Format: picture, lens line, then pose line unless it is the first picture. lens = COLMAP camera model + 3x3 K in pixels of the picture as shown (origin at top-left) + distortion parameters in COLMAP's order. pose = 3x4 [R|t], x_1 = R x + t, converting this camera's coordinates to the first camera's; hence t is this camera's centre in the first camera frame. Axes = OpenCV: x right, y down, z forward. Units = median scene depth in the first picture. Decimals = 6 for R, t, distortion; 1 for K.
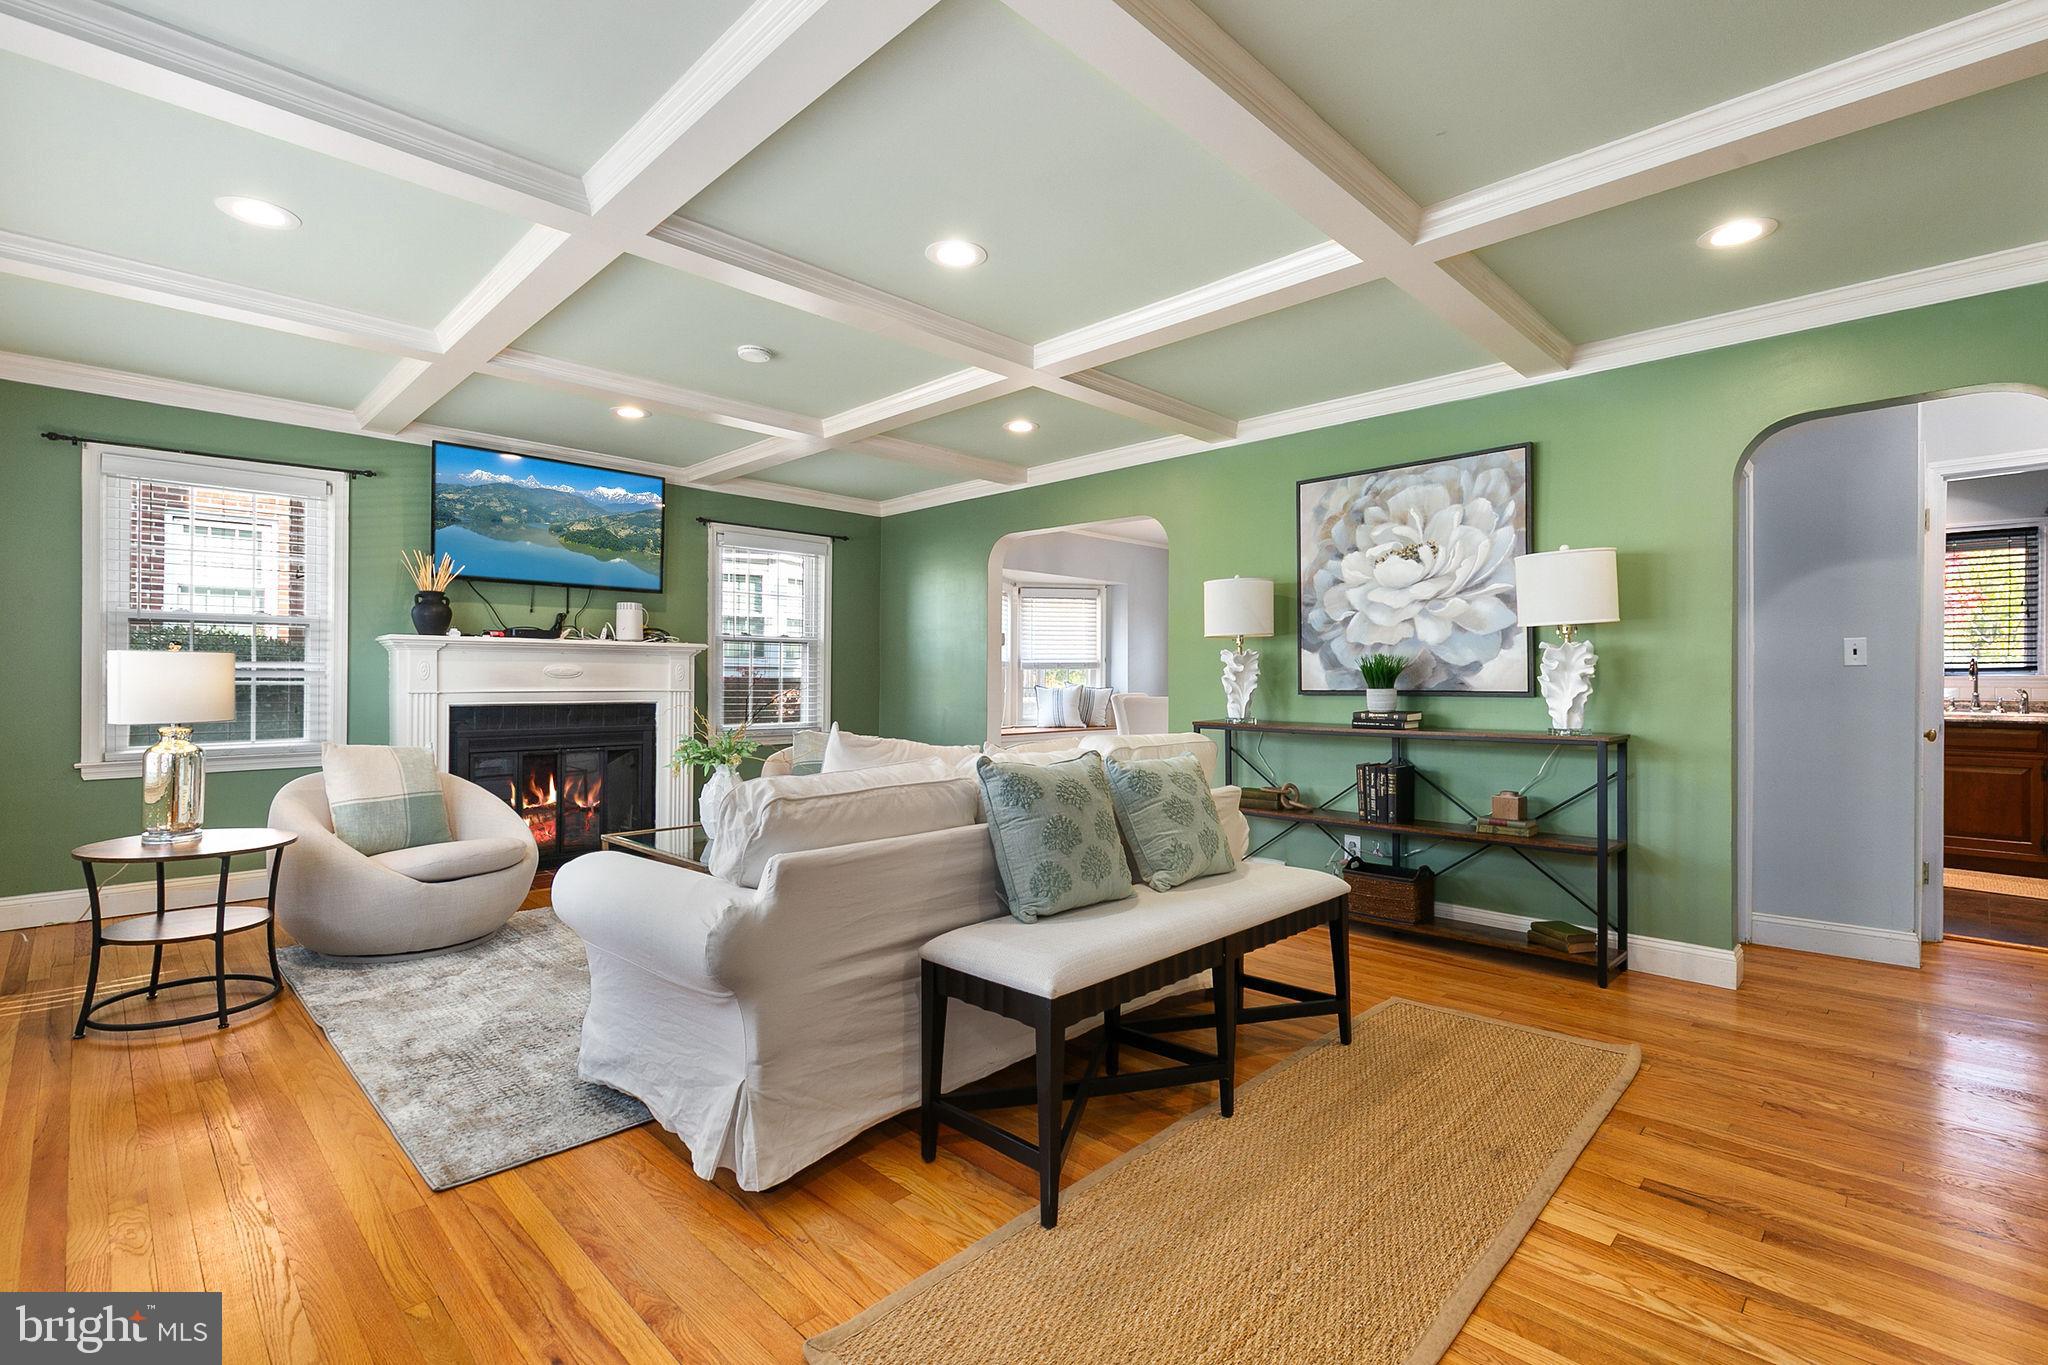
lens RADIAL K [[925.8, 0, 1024.0], [0, 925.8, 682.5], [0, 0, 1]] dist [0.009446, -0.000272]
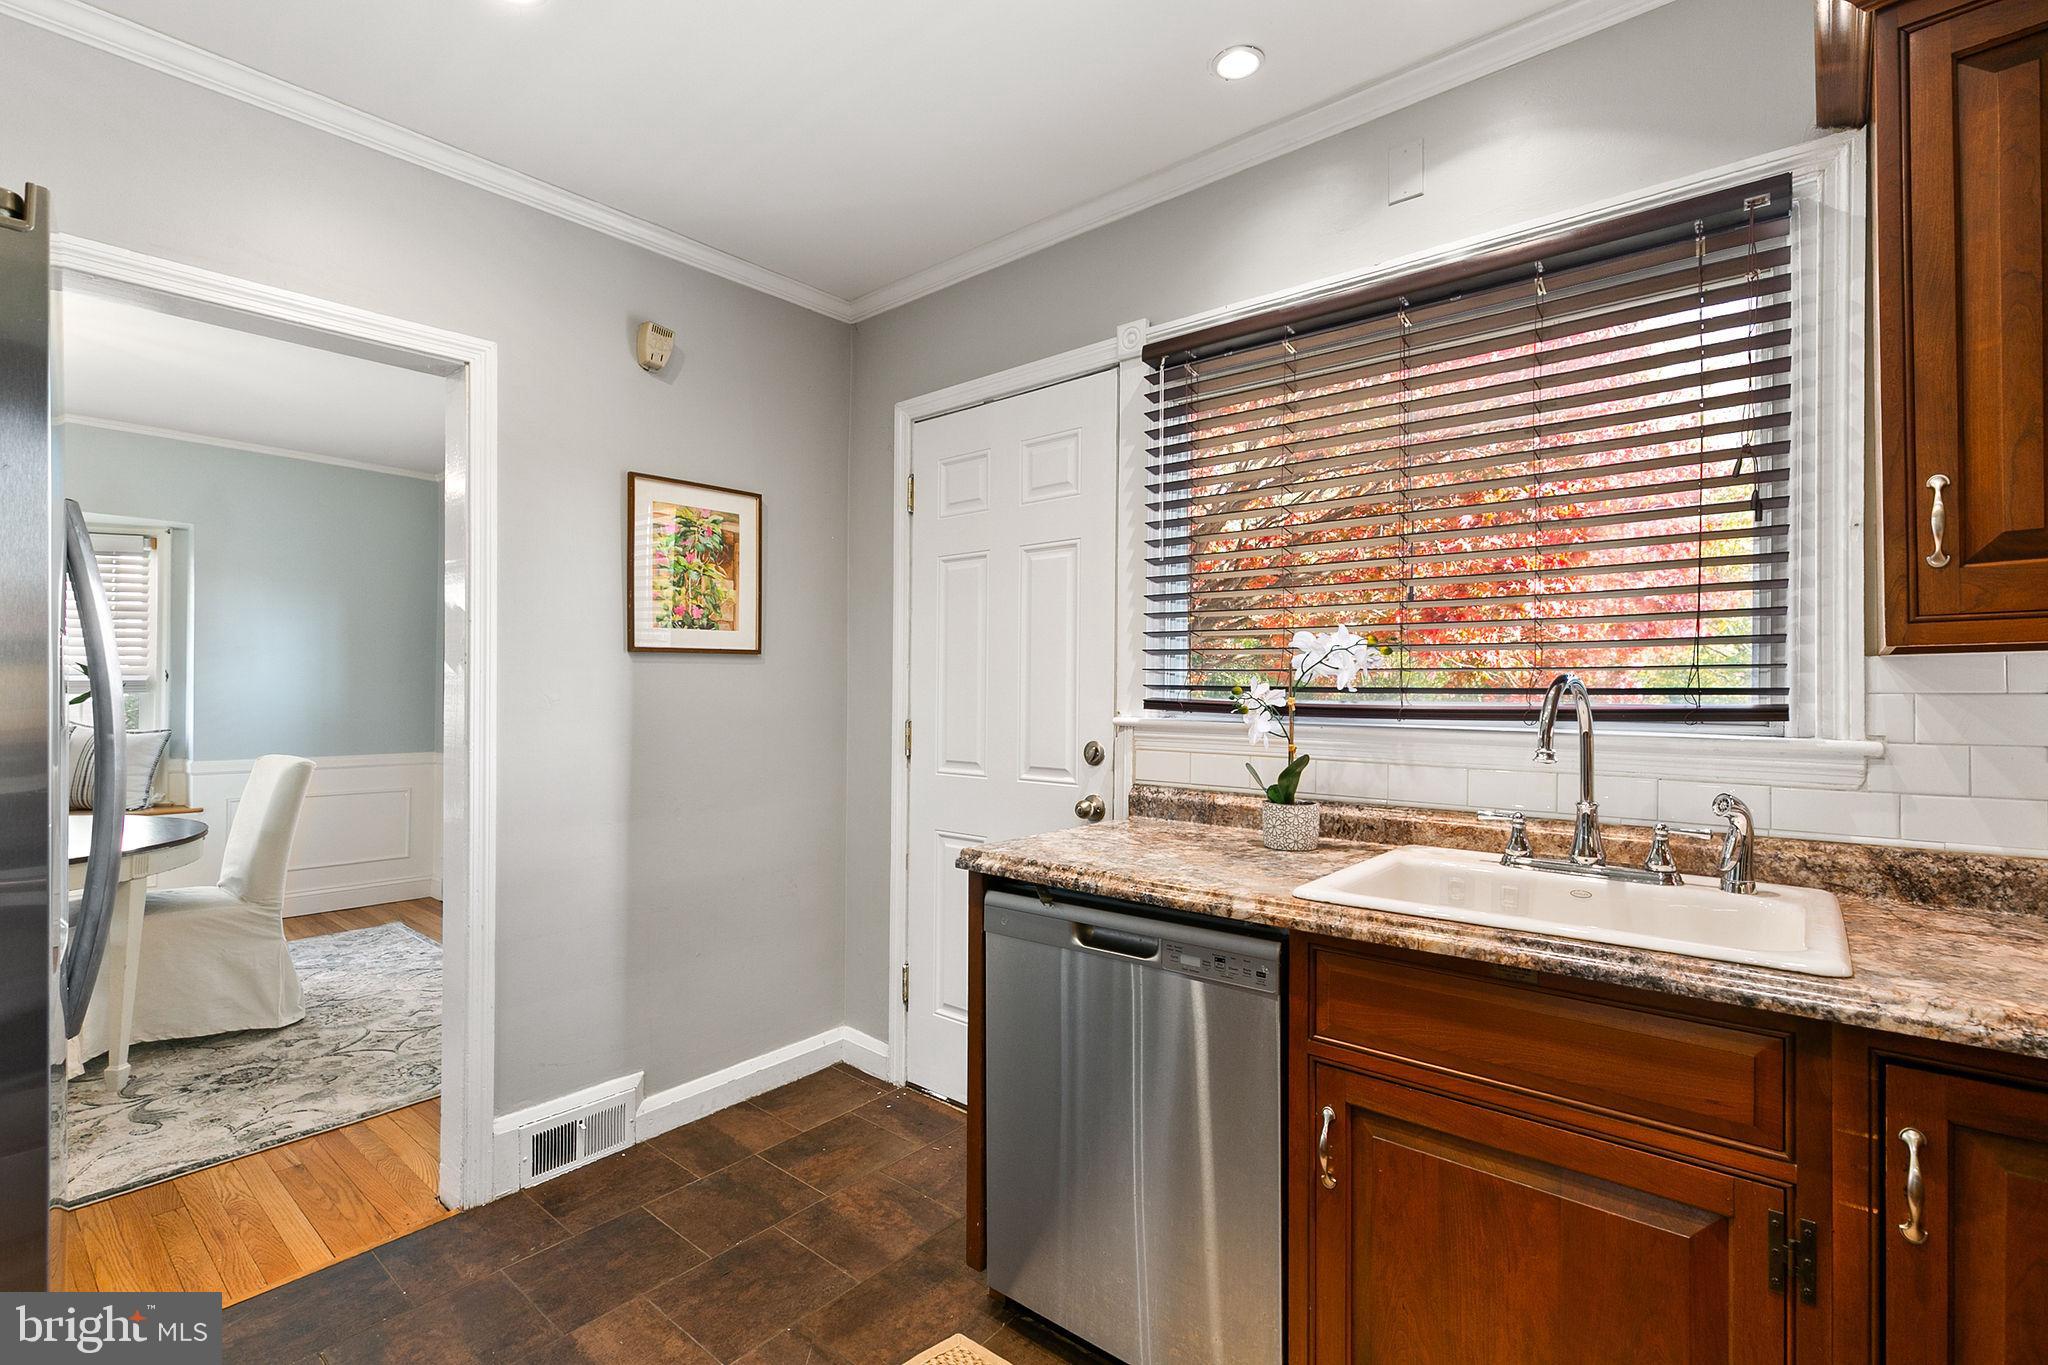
lens RADIAL K [[927.0, 0, 1012.5], [0, 927.0, 688.2], [0, 0, 1]] dist [0.012051, -0.004678]
pose [[0.997314, 0.004082, 0.073135, 0.412759], [-0.003385, 0.999948, -0.009650, -0.009453], [-0.073171, 0.009376, 0.997275, 0.367989]]
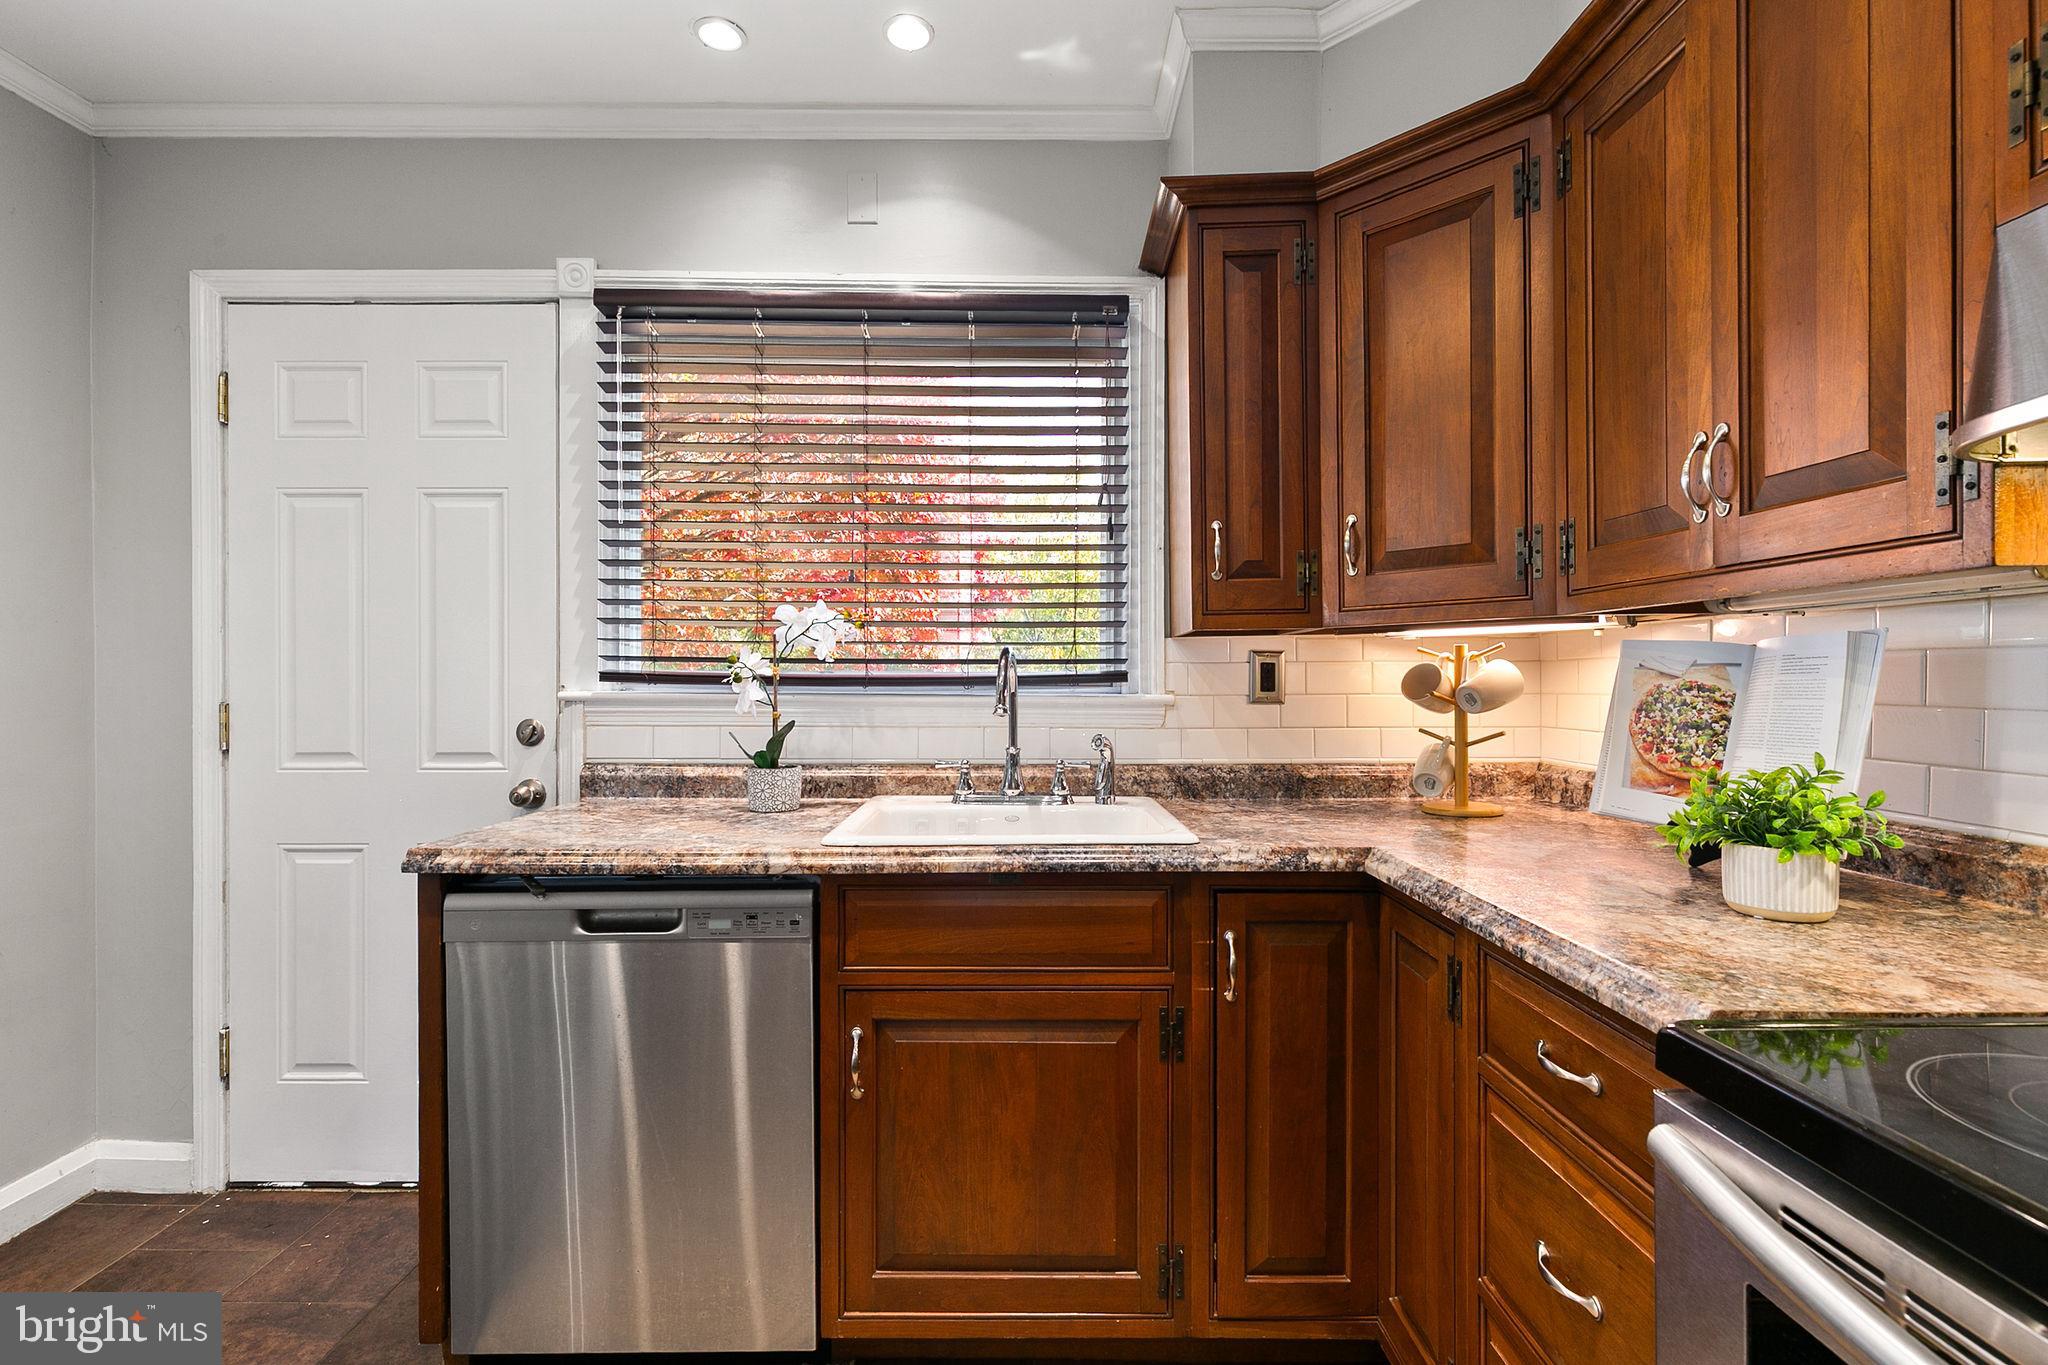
lens RADIAL K [[940.8, 0, 1023.9], [0, 940.8, 683.1], [0, 0, 1]] dist [0.009003, -0.000975]
pose [[0.710916, -0.005622, 0.703254, 0.384404], [0.004178, 0.999984, 0.003771, -0.007110], [-0.703264, 0.000257, 0.710929, 0.370945]]
